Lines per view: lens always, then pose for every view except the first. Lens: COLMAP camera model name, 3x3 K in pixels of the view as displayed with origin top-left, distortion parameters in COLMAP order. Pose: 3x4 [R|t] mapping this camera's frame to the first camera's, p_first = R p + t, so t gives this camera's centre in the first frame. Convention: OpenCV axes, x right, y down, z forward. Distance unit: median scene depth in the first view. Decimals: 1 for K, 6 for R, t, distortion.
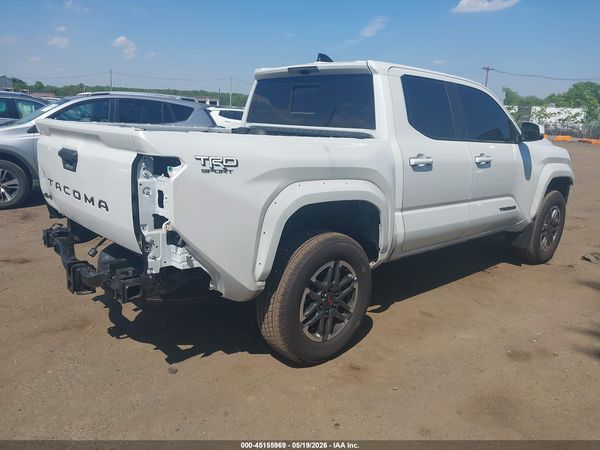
lens RADIAL K [[459.9, 0, 297.9], [0, 459.9, 225.8], [0, 0, 1]] dist [0.081587, -0.107790]
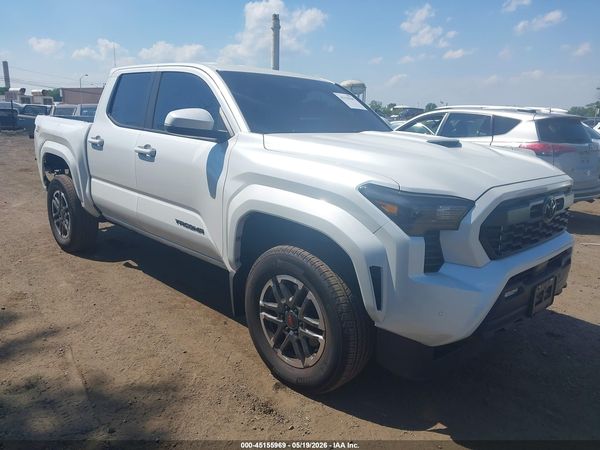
lens RADIAL K [[463.0, 0, 299.9], [0, 463.0, 225.1], [0, 0, 1]] dist [0.078417, -0.107044]
pose [[0.053514, 0.187835, -0.980742, 1.693702], [-0.260507, 0.950764, 0.167879, -0.299238], [0.963988, 0.246507, 0.099811, 1.561045]]
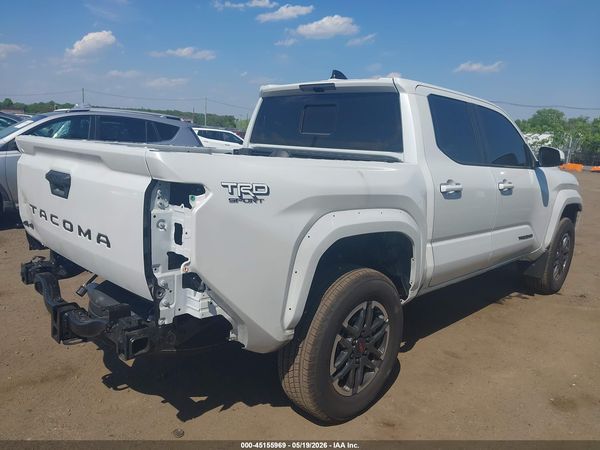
lens RADIAL K [[459.9, 0, 297.9], [0, 459.9, 225.8], [0, 0, 1]] dist [0.081587, -0.107790]
pose [[0.998430, 0.004357, 0.055841, -0.090538], [-0.001922, 0.999048, -0.043580, -0.025714], [-0.055978, 0.043404, 0.997488, 0.116750]]
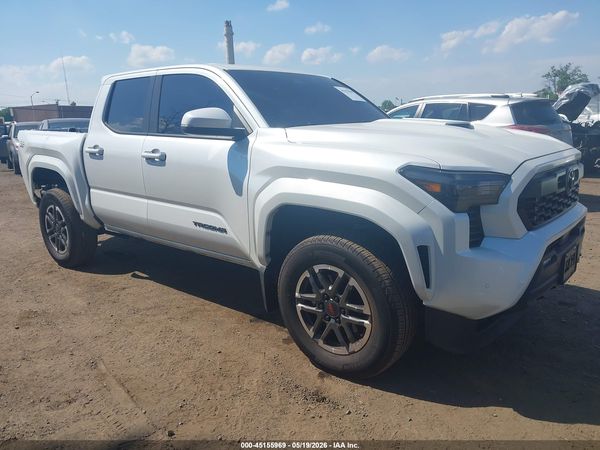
lens RADIAL K [[459.9, 0, 297.9], [0, 459.9, 225.8], [0, 0, 1]] dist [0.081587, -0.107790]
pose [[0.133081, 0.176081, -0.975338, 1.689291], [-0.194856, 0.969533, 0.148446, -0.250558], [0.971762, 0.170295, 0.163337, 1.448479]]
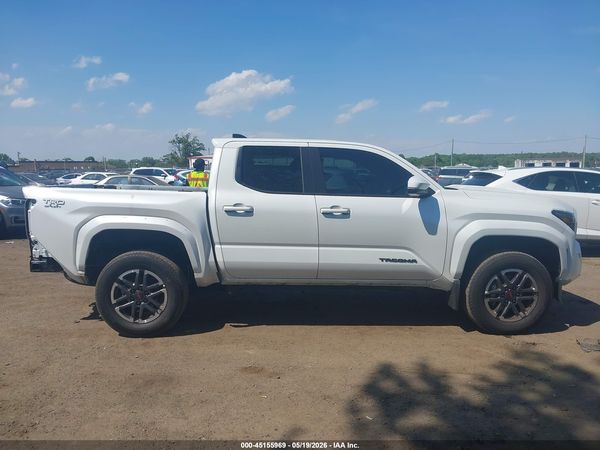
lens RADIAL K [[459.9, 0, 297.9], [0, 459.9, 225.8], [0, 0, 1]] dist [0.081587, -0.107790]
pose [[0.764294, 0.034037, -0.643969, 1.321763], [-0.122467, 0.988094, -0.093124, 0.011751], [0.633132, 0.150039, 0.759363, 0.125685]]
